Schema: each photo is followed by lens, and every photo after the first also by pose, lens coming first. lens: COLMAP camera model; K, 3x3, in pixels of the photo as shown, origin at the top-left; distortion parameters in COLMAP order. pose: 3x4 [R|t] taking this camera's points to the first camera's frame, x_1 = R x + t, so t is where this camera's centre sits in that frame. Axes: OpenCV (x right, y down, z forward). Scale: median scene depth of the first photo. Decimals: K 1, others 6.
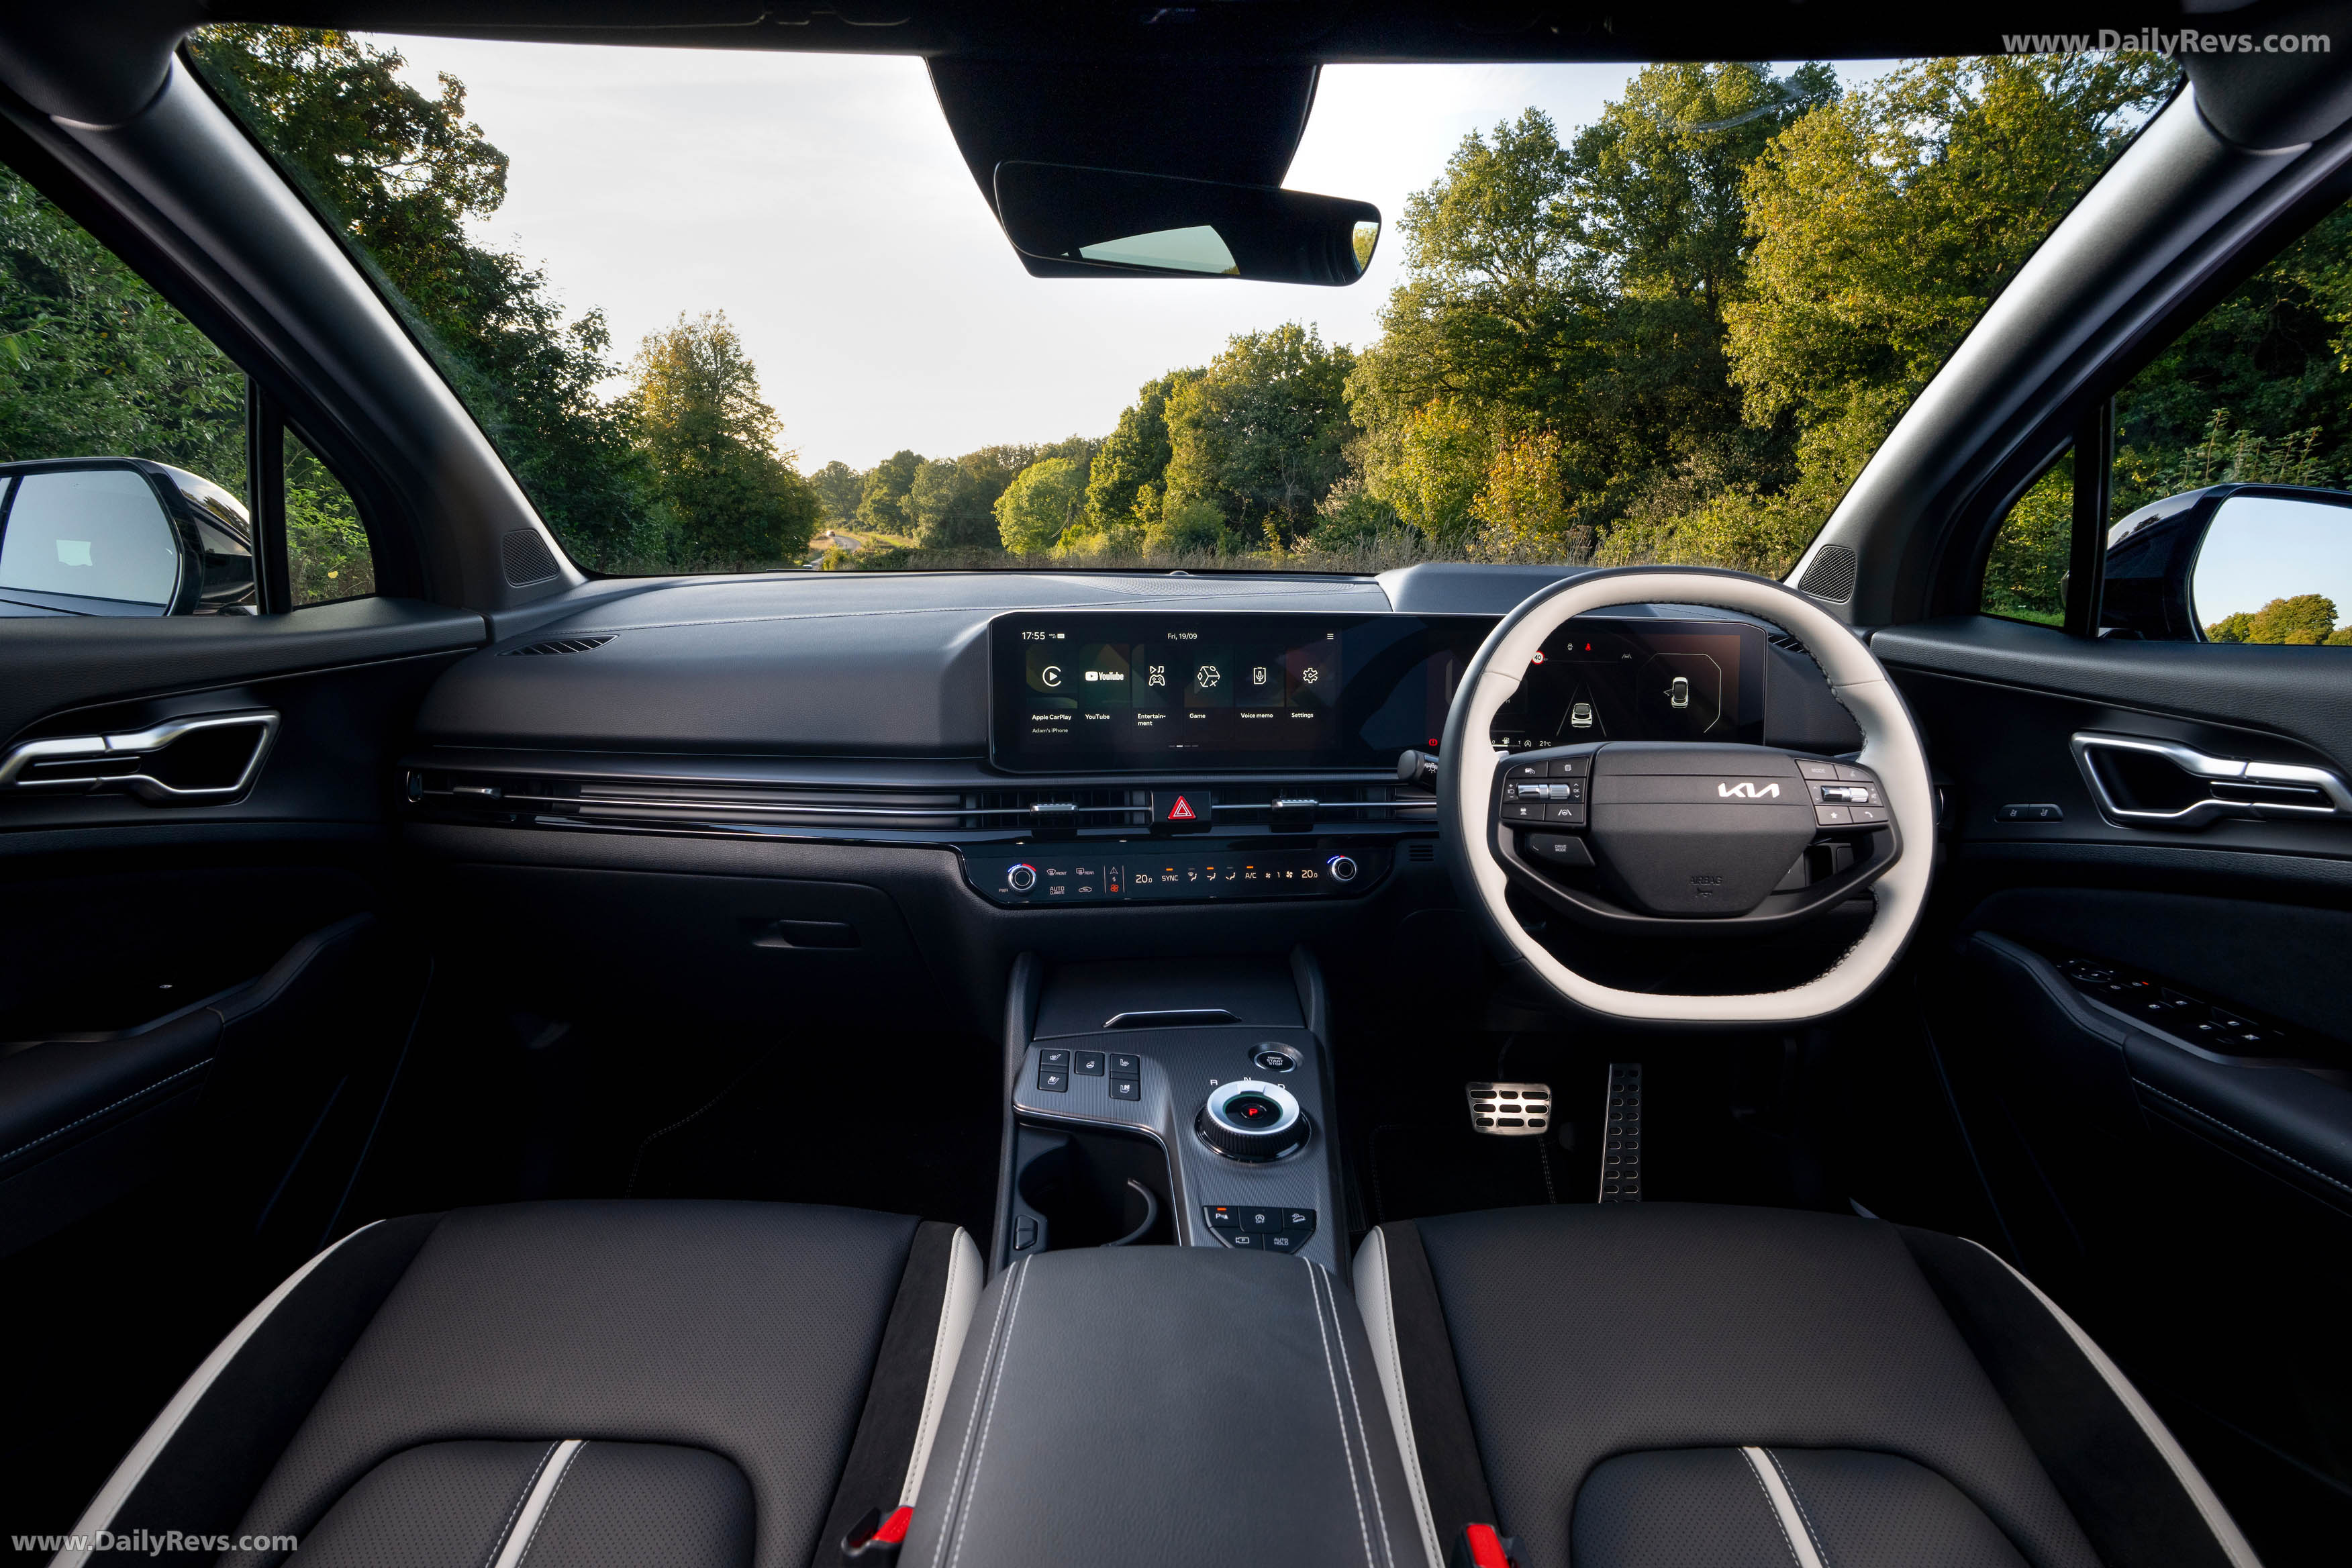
lens RADIAL K [[1160.5, 0, 1176.0], [0, 1160.5, 784.0], [0, 0, 1]] dist [-0.087014, 0.041371]
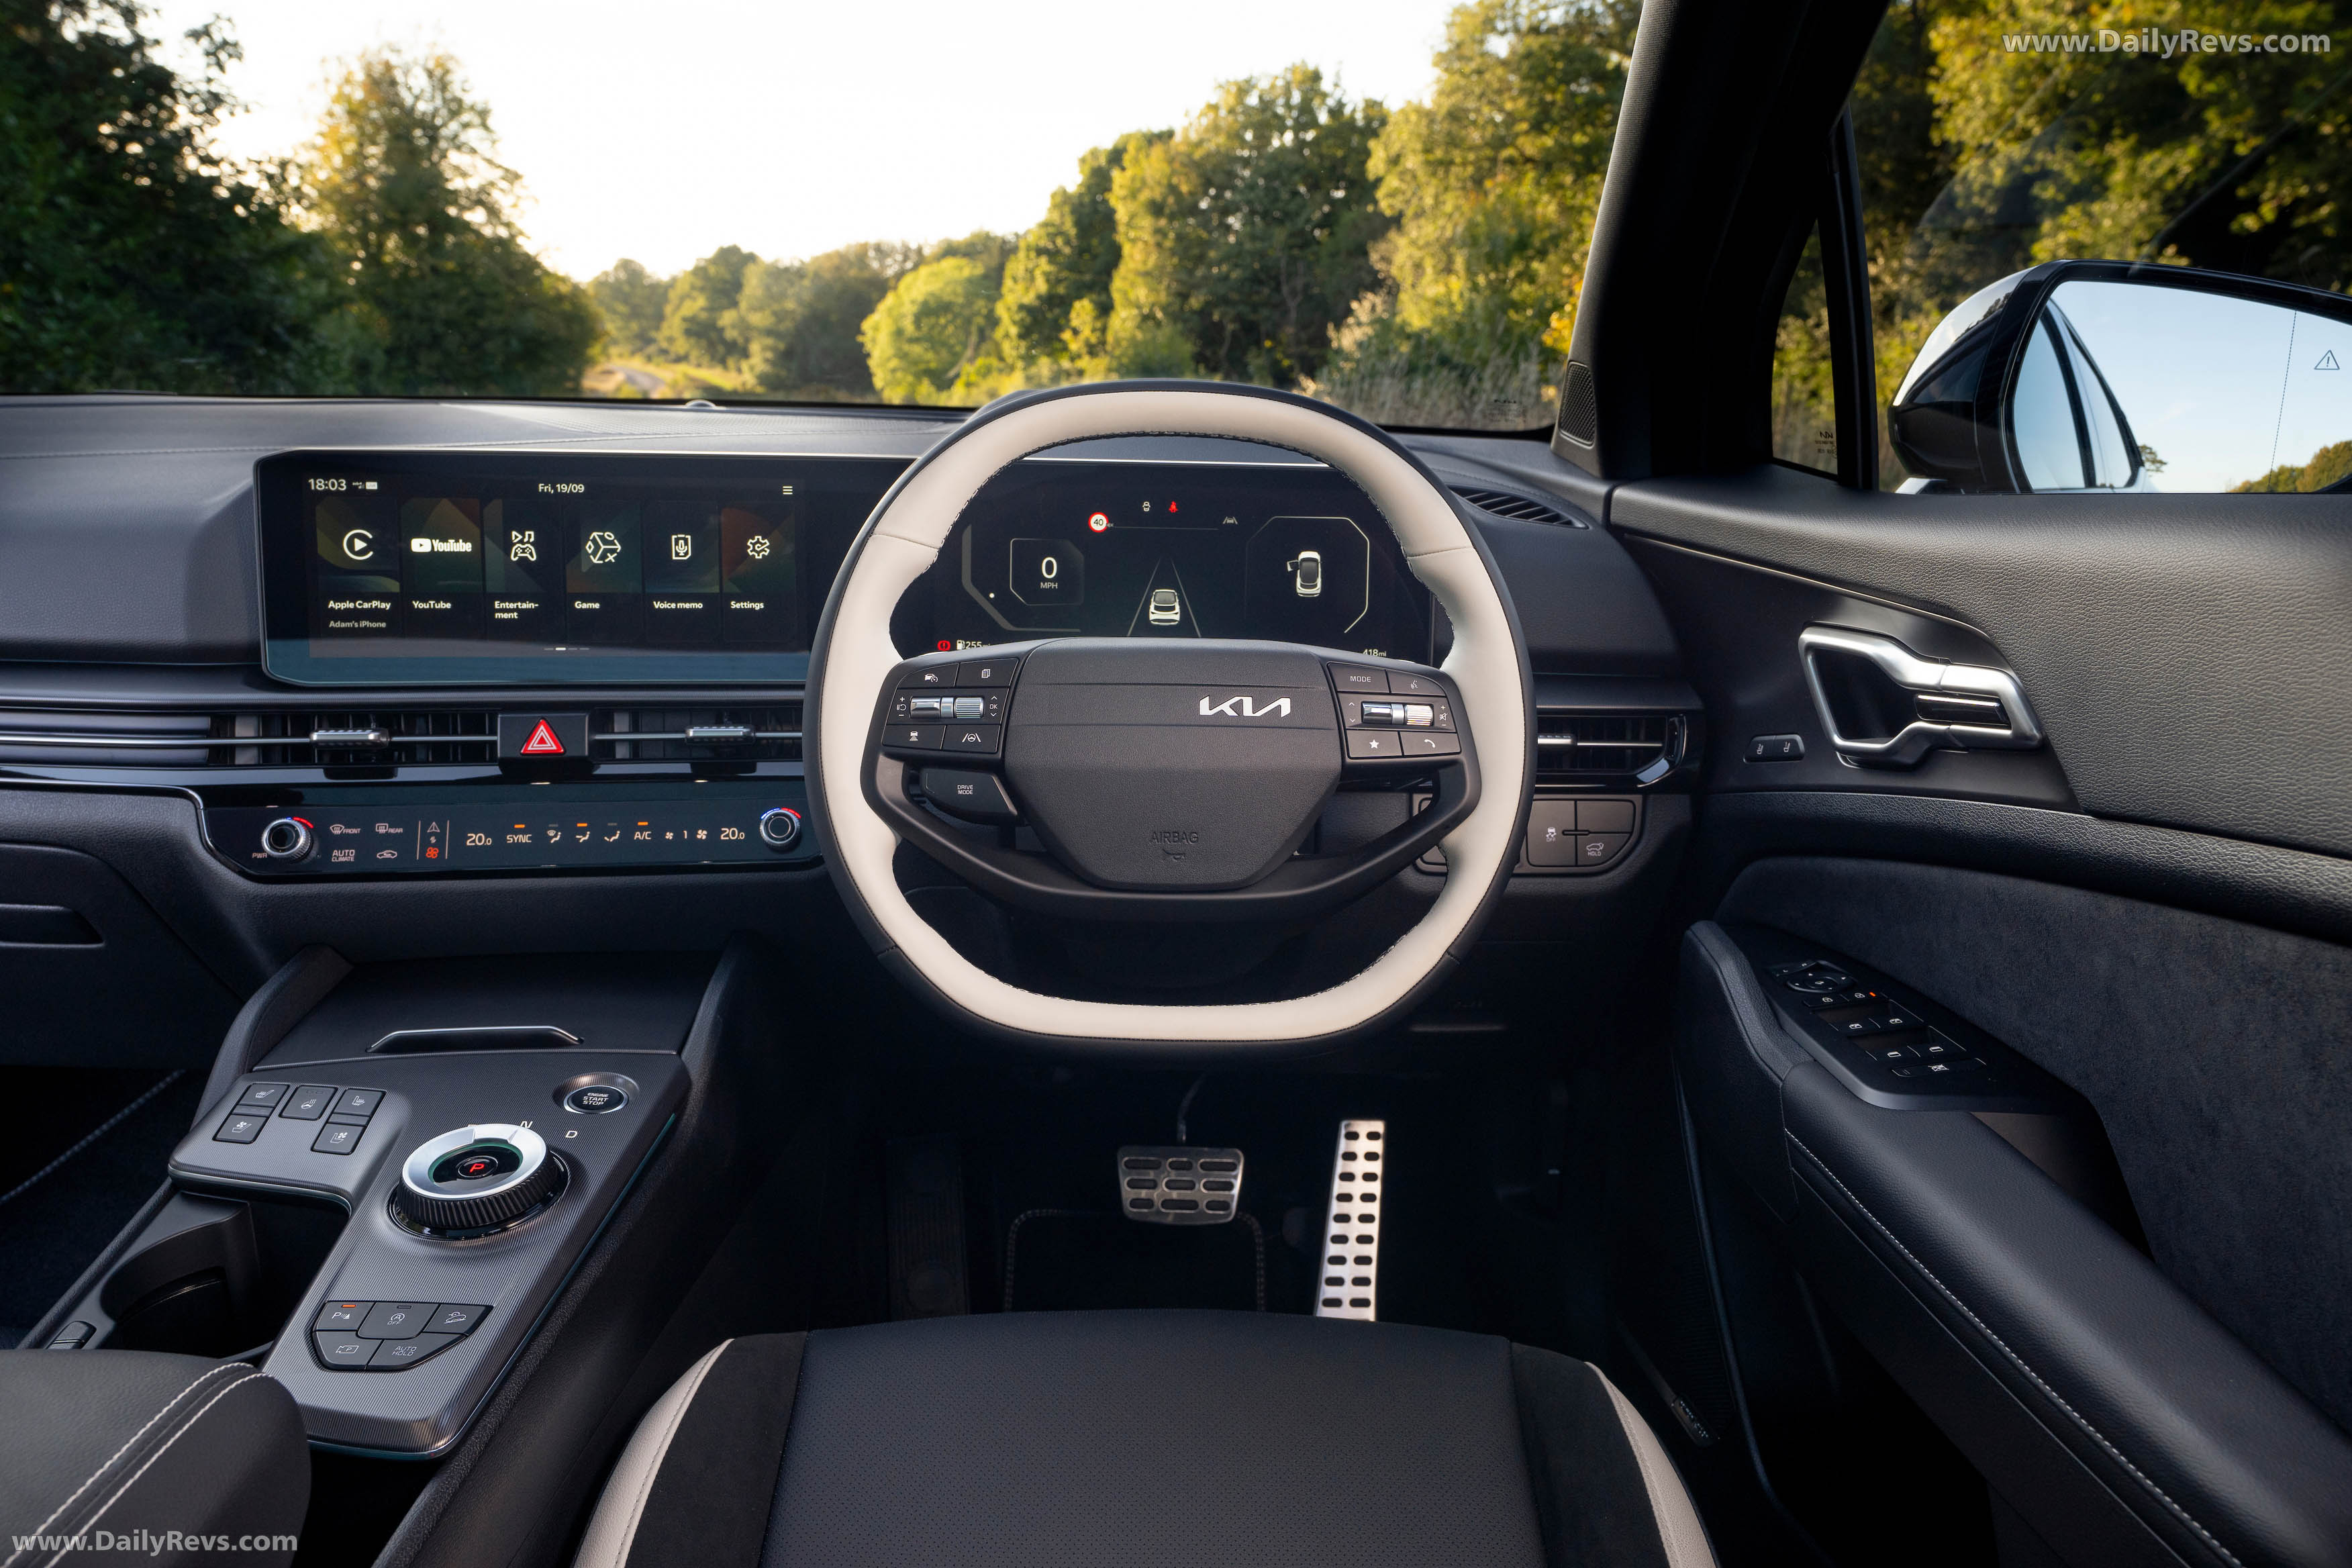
lens RADIAL K [[1676.3, 0, 1176.0], [0, 1676.3, 784.0], [0, 0, 1]] dist [-0.012132, 0.000306]
pose [[0.999423, 0.002658, 0.033847, 0.367535], [-0.003578, 0.999625, 0.027152, 0.021170], [-0.033762, -0.027258, 0.999058, -0.006178]]
